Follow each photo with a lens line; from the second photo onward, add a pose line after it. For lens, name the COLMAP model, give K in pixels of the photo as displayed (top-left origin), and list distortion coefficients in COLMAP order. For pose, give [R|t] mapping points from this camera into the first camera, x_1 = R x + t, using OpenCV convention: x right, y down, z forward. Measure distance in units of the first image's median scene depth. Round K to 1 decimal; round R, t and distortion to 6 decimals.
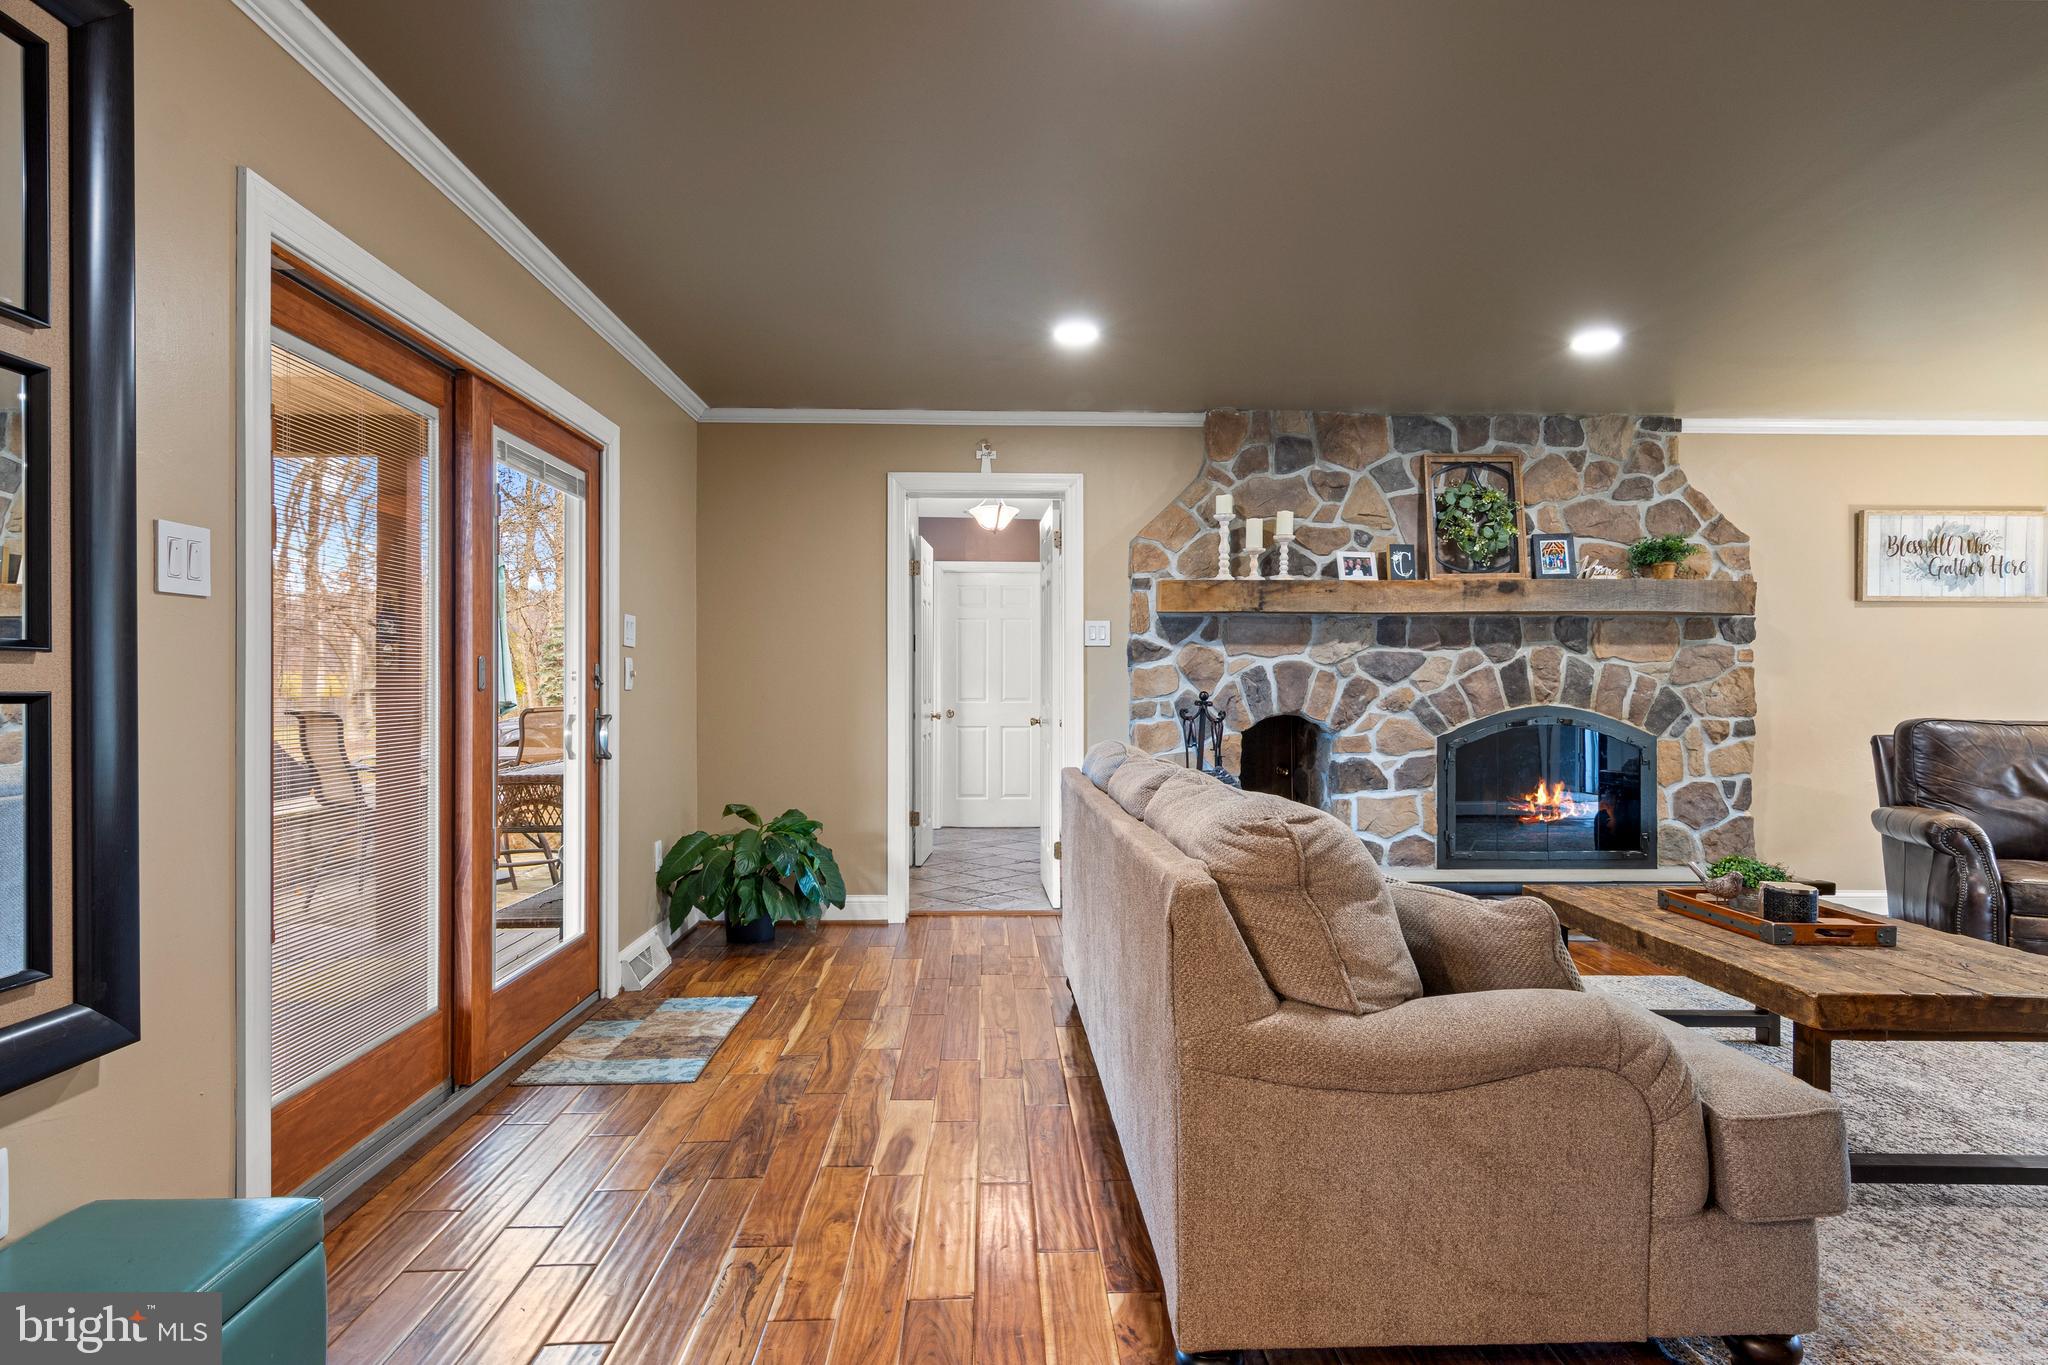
lens RADIAL K [[1058.0, 0, 1020.6], [0, 1058.0, 683.6], [0, 0, 1]] dist [0.008951, -0.001960]
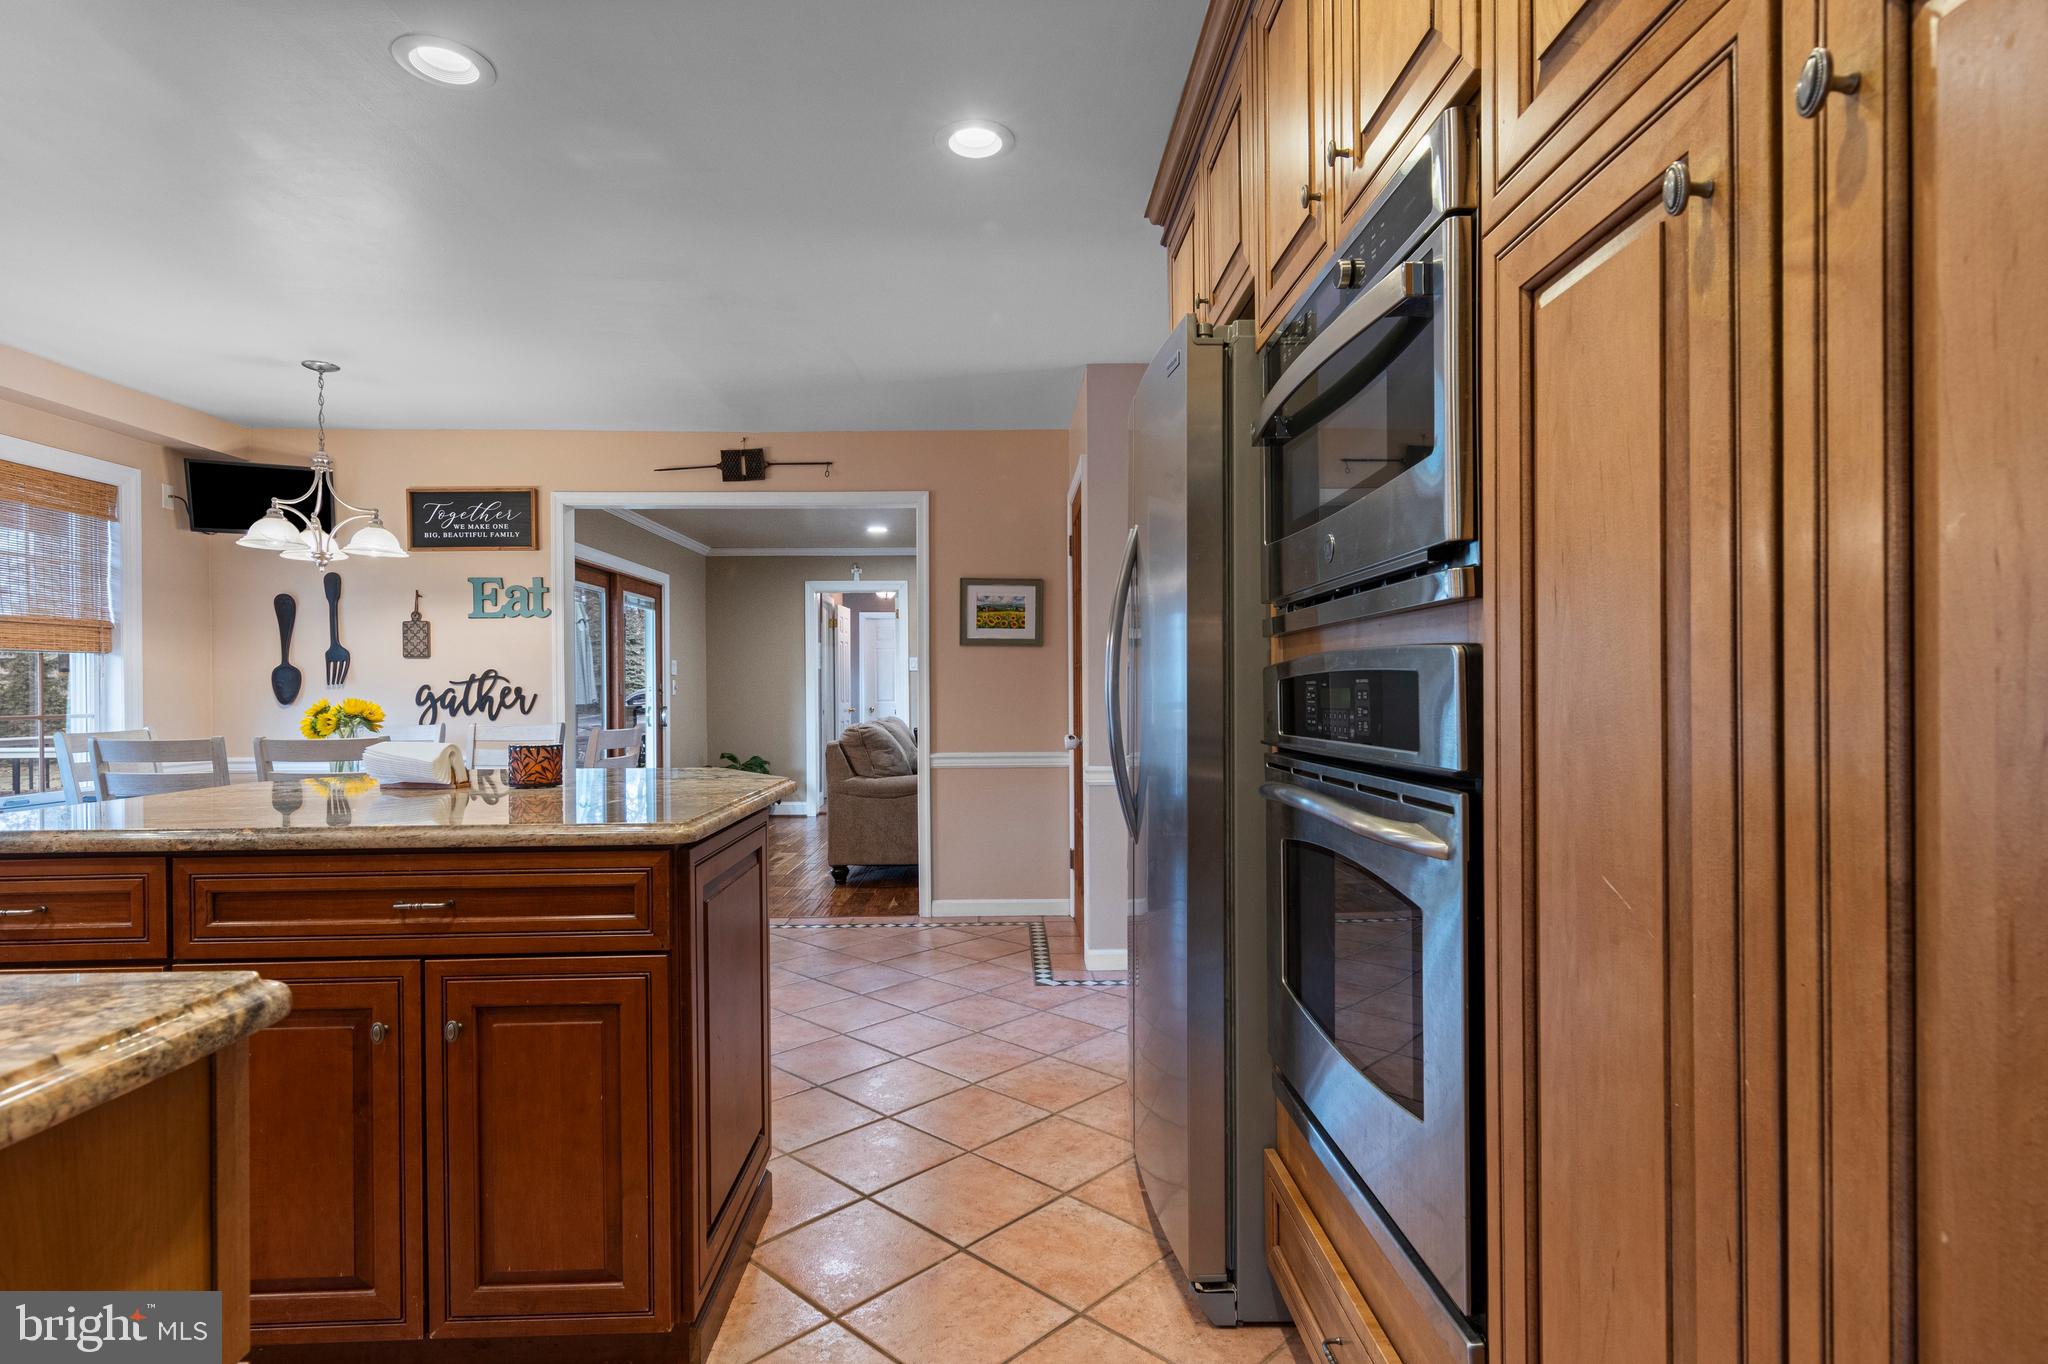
lens RADIAL K [[1041.8, 0, 1022.9], [0, 1041.8, 690.5], [0, 0, 1]] dist [0.010396, -0.002385]
pose [[0.999915, -0.007556, -0.010644, 0.291669], [0.007572, 0.999970, 0.001510, -0.001172], [0.010632, -0.001590, 0.999942, -0.895950]]
